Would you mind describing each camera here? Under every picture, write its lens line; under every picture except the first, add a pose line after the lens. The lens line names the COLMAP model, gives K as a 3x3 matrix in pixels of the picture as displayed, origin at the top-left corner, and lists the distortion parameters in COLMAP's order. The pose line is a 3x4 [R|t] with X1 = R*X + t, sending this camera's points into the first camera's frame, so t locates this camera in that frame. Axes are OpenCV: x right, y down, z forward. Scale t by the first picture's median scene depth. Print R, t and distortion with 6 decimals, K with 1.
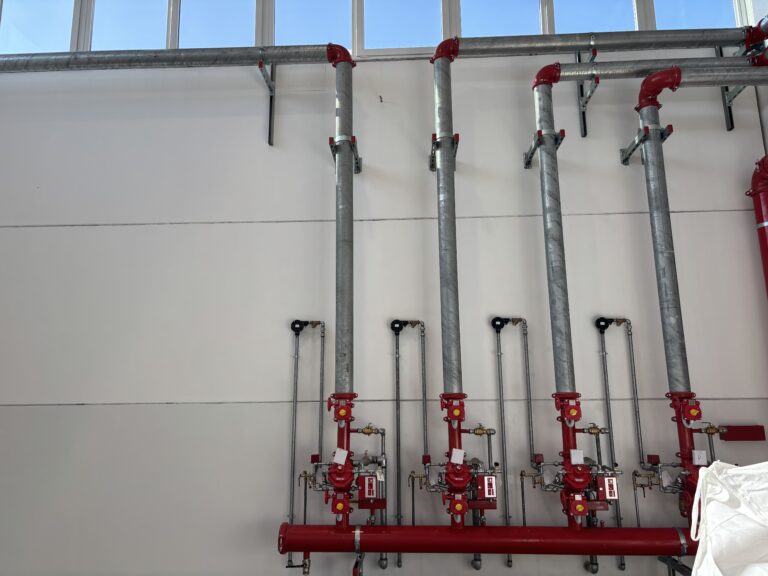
lens RADIAL K [[591.7, 0, 377.2], [0, 591.7, 283.0], [0, 0, 1]] dist [0.048527, -0.045820]
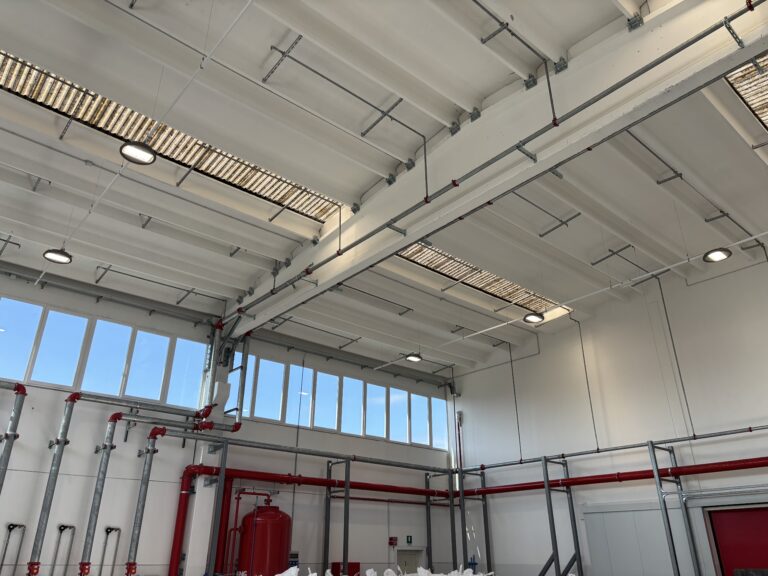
lens RADIAL K [[591.7, 0, 385.4], [0, 591.7, 290.7], [0, 0, 1]] dist [0.048527, -0.045820]
pose [[0.721630, 0.299408, 0.624184, -0.627103], [-0.151822, 0.948132, -0.279276, -0.352899], [-0.675426, 0.106768, 0.729657, -1.651141]]
